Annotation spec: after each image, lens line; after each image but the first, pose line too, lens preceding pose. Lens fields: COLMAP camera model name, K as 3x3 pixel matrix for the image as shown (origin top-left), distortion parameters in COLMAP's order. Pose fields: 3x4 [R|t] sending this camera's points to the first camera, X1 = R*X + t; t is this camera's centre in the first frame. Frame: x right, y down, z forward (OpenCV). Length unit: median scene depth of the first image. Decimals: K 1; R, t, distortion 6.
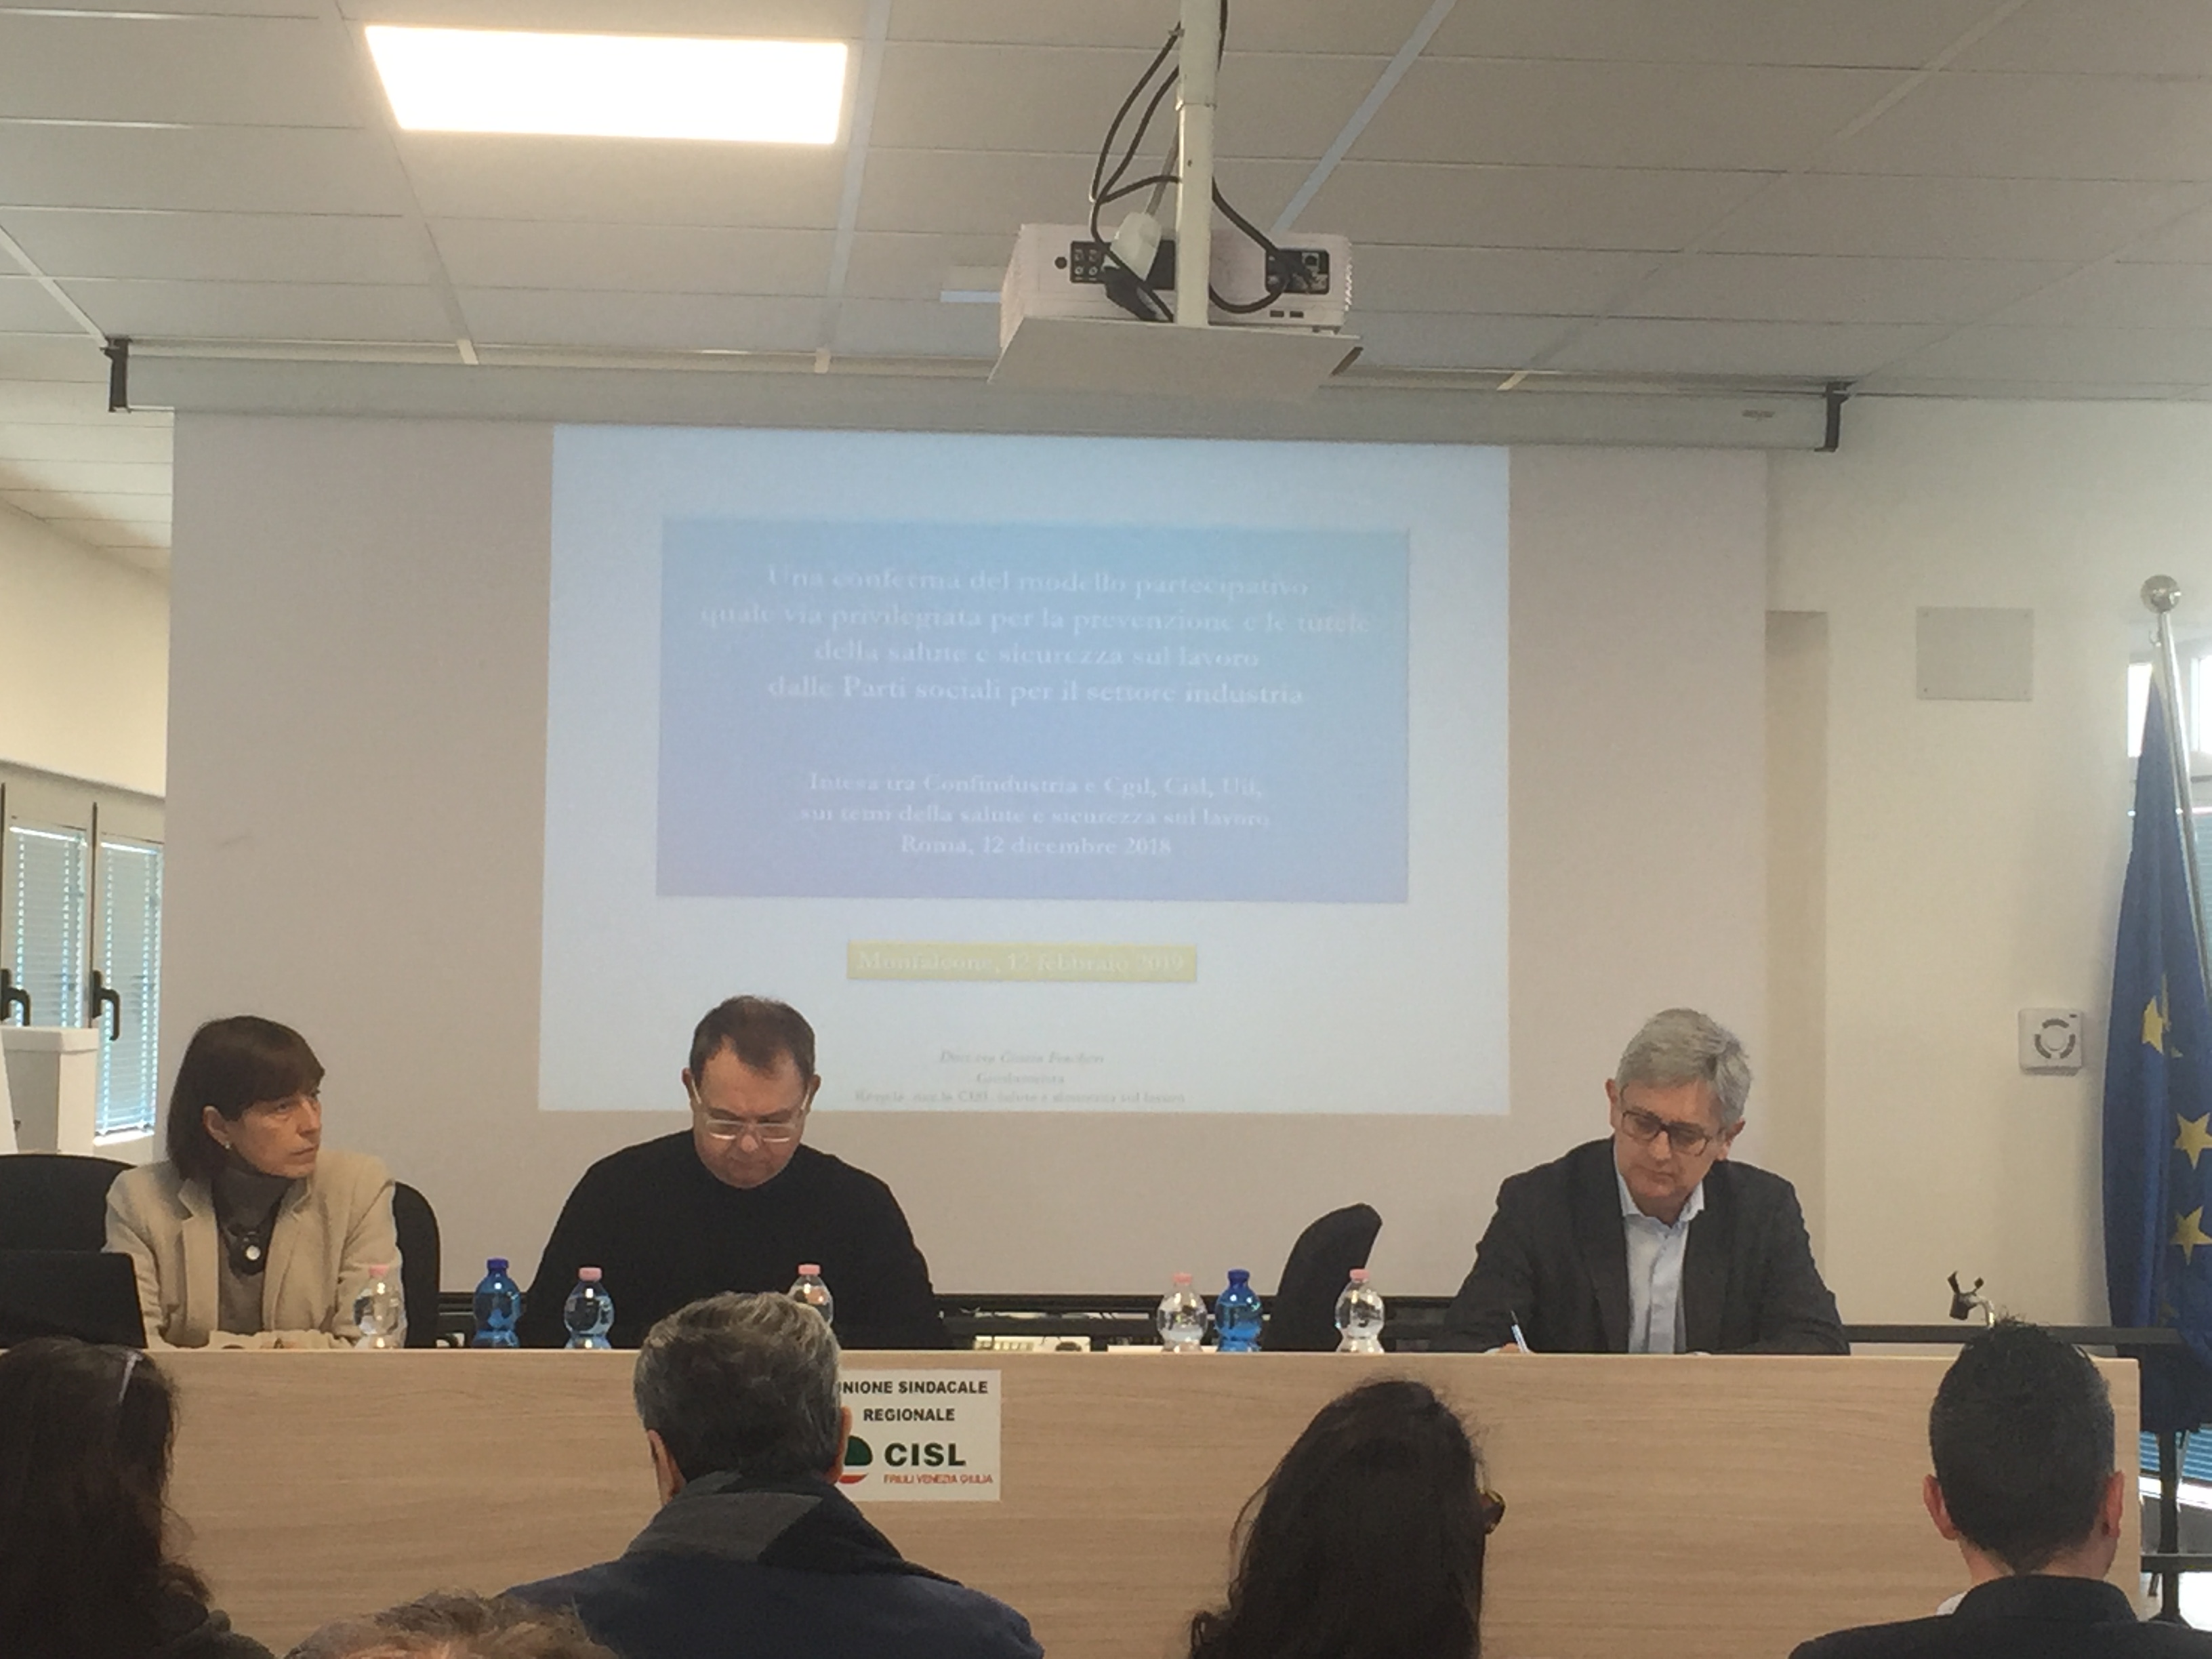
lens RADIAL K [[4192.0, 0, 1107.5], [0, 4192.0, 812.1], [0, 0, 1]] dist [0.060626, 0.000000]
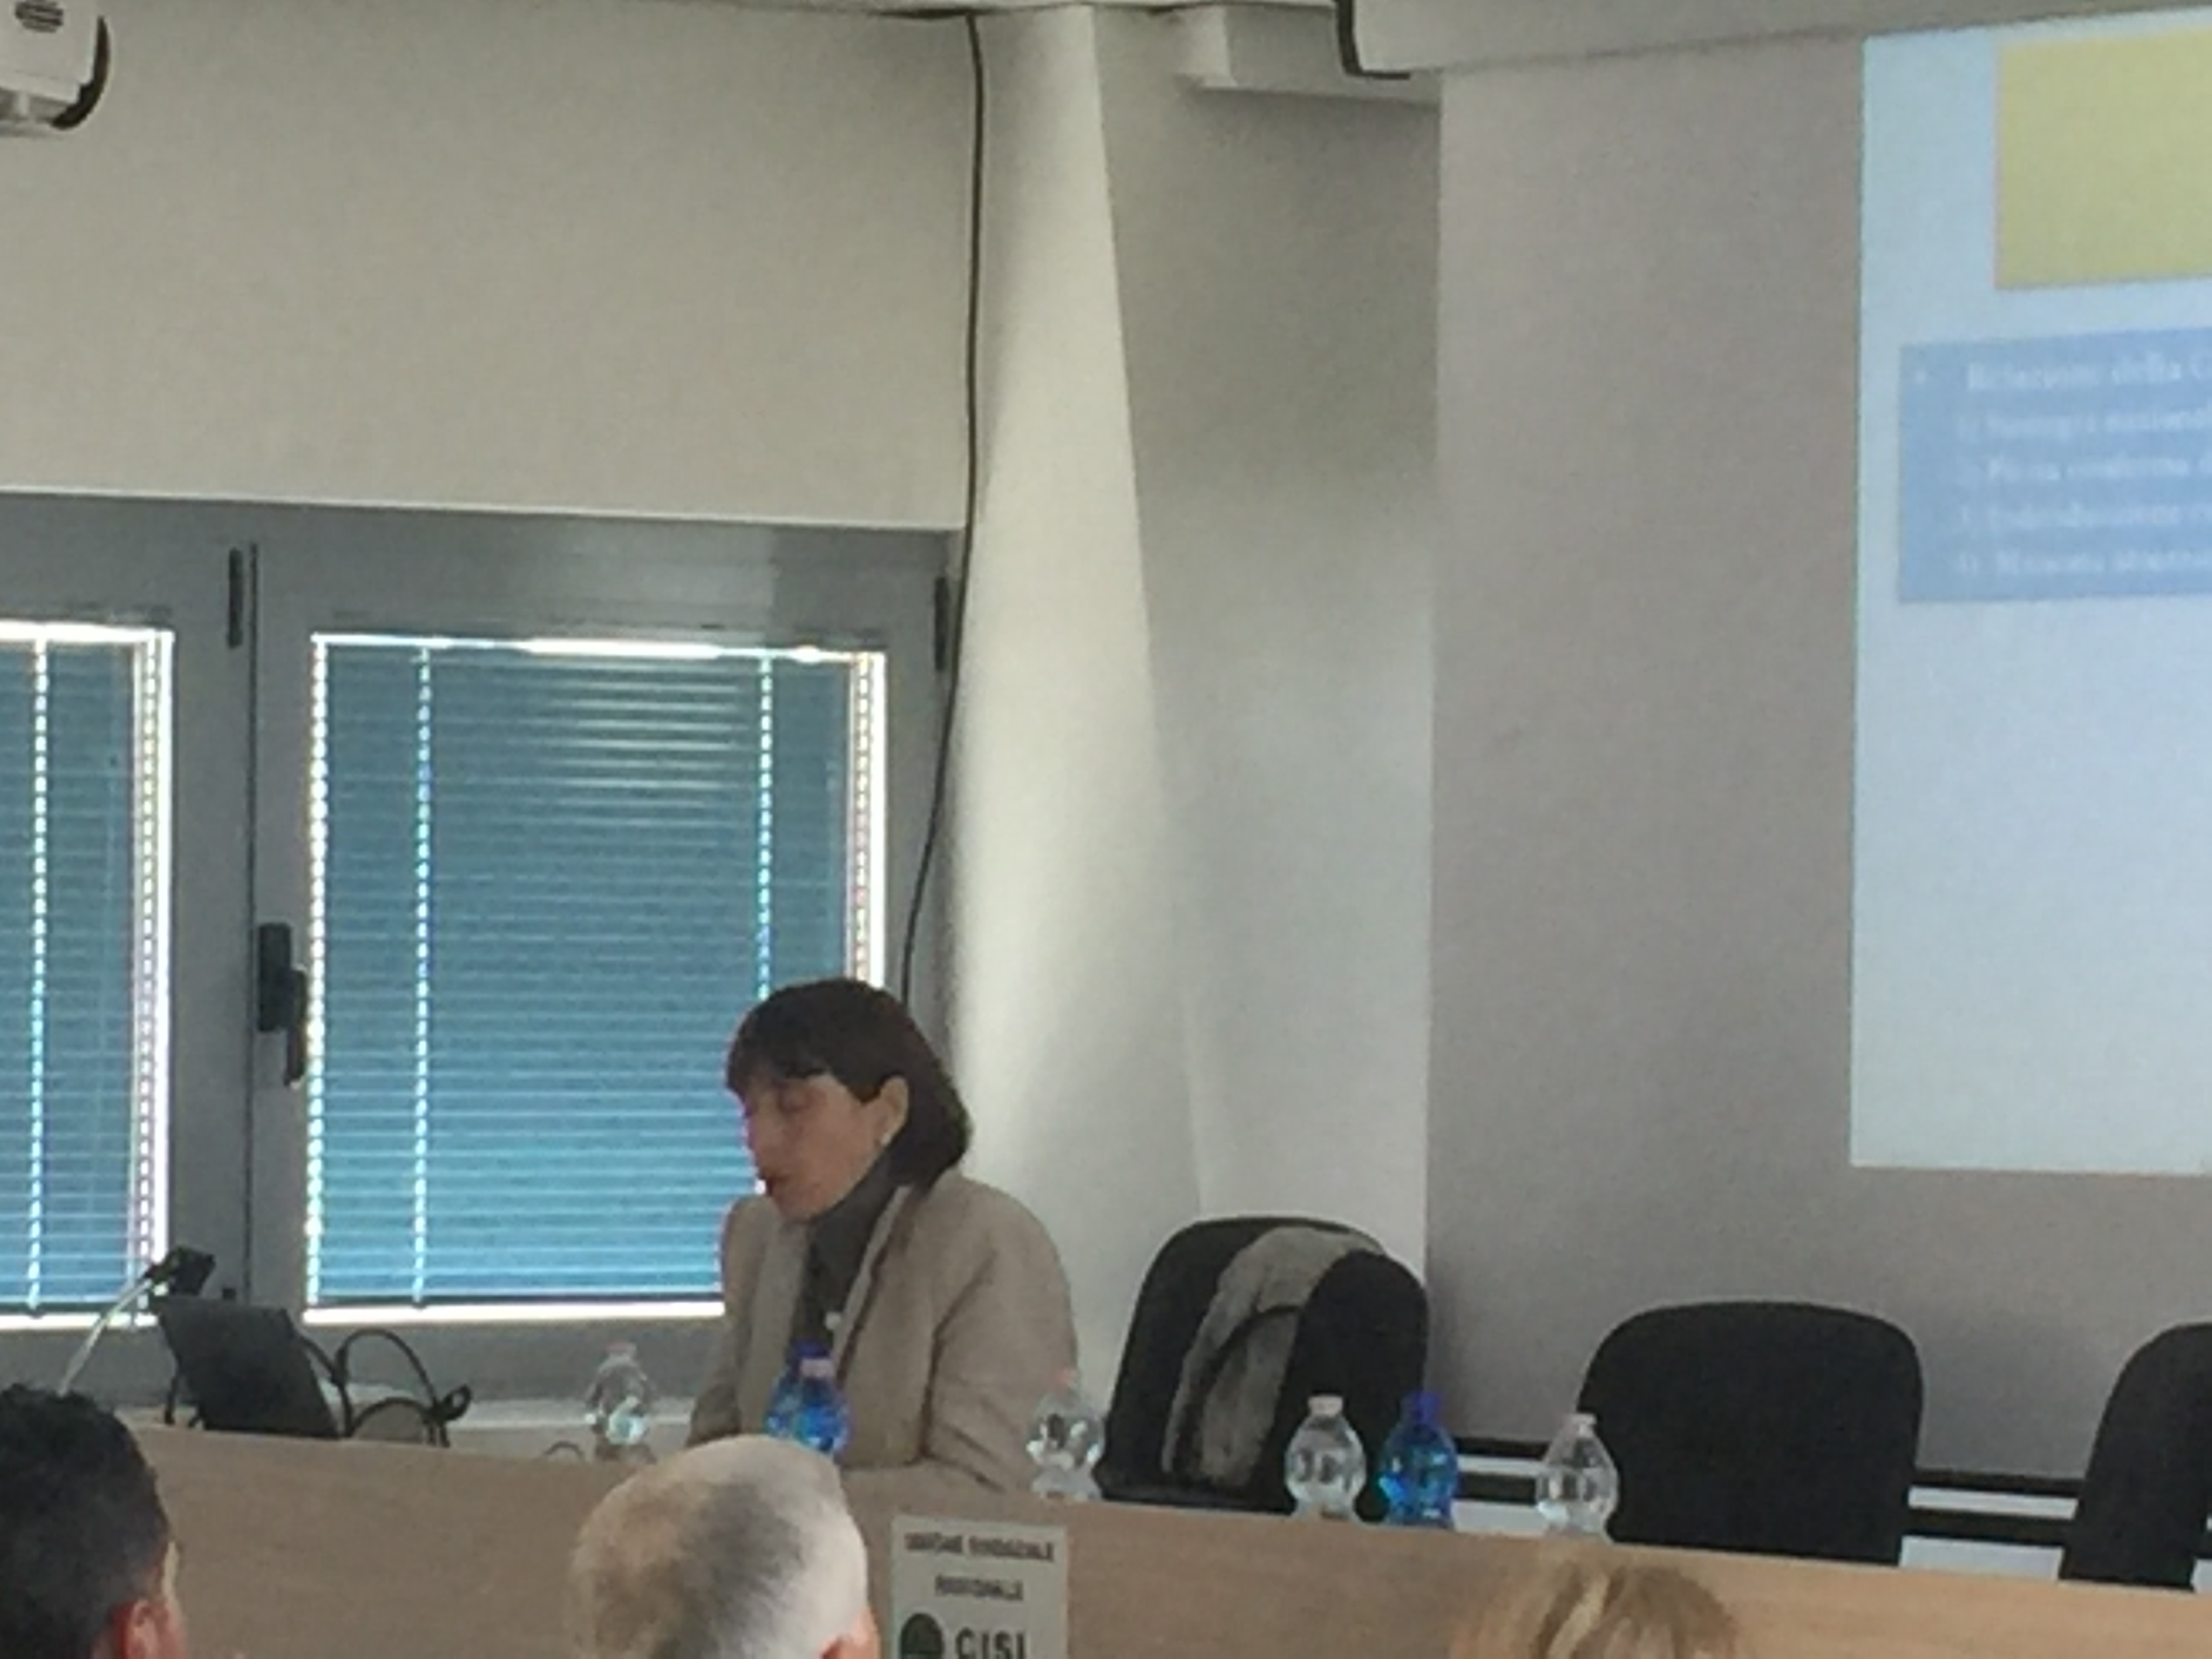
lens RADIAL K [[9339.9, 0, 1097.3], [0, 9339.9, 837.4], [0, 0, 1]] dist [0.103954, 0.000000]
pose [[0.584049, -0.014193, -0.811595, 0.962051], [0.029570, 0.999555, 0.003800, 0.016145], [0.811180, -0.026219, 0.584209, 0.125770]]
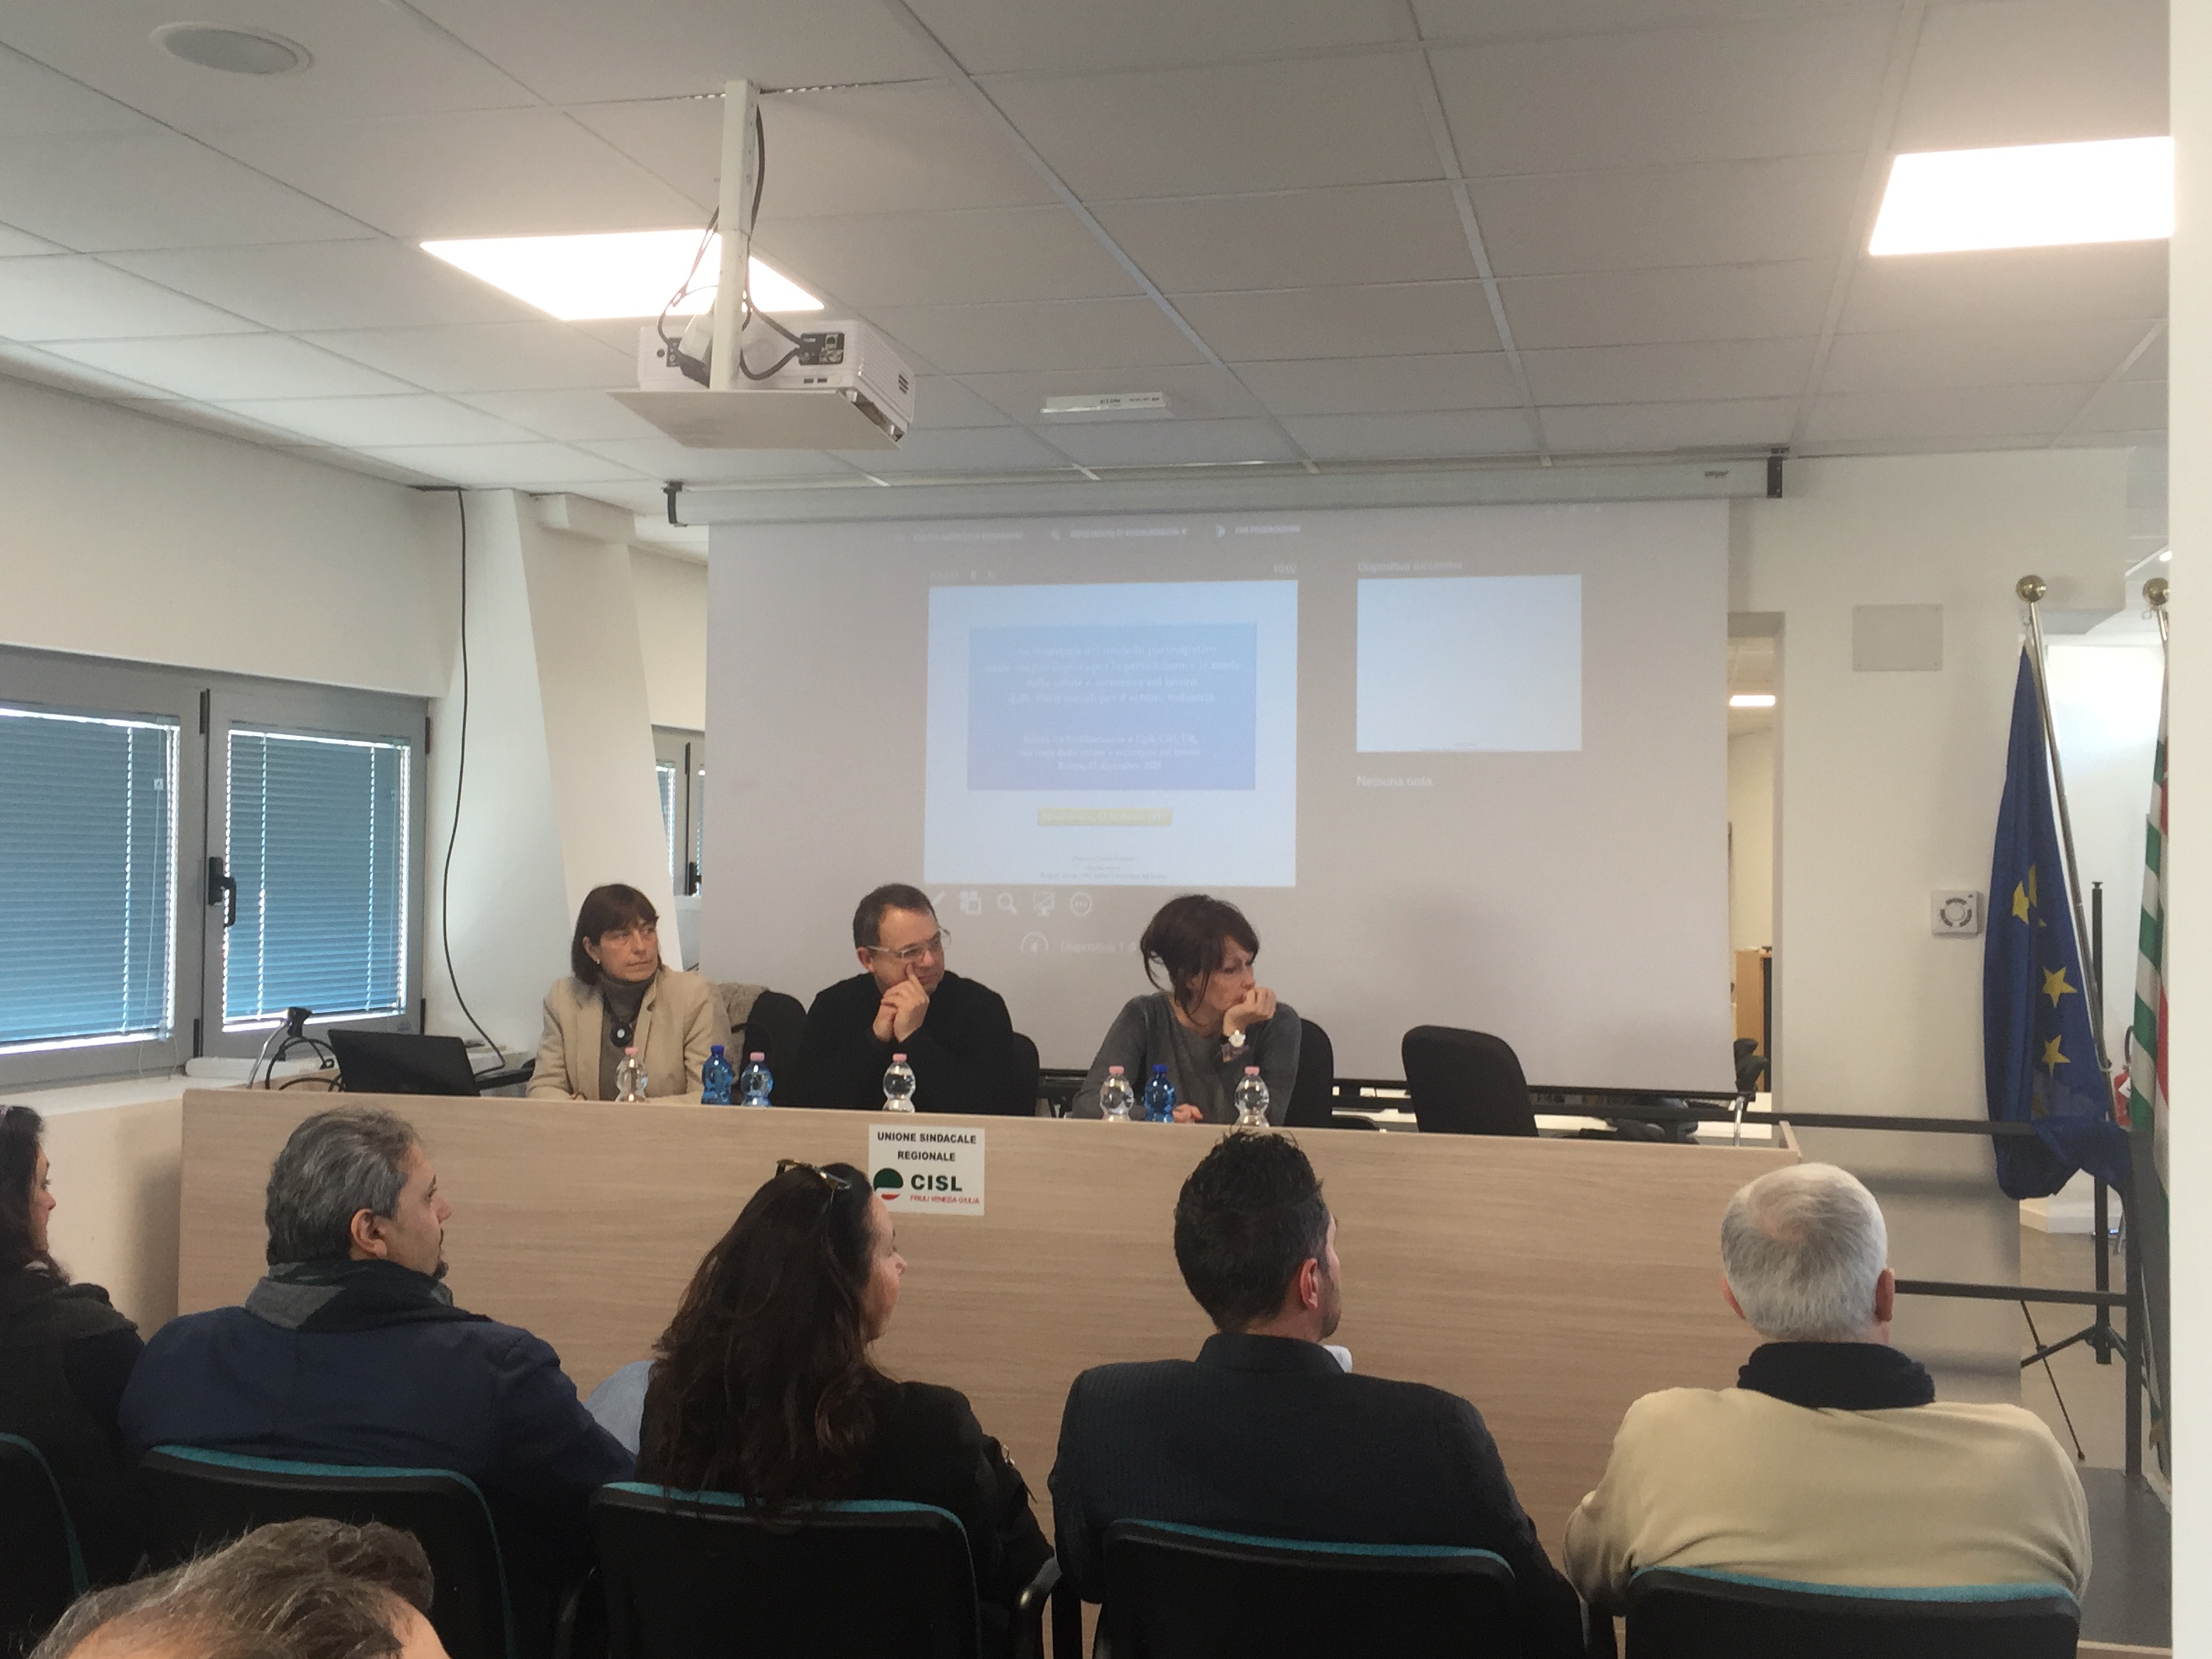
lens RADIAL K [[2366.2, 0, 1100.5], [0, 2366.2, 820.5], [0, 0, 1]] dist [0.055239, 0.000000]
pose [[0.945712, -0.006697, -0.324937, 0.237892], [0.012023, 0.999824, 0.014385, 0.009757], [0.324784, -0.017511, 0.945626, 0.180116]]
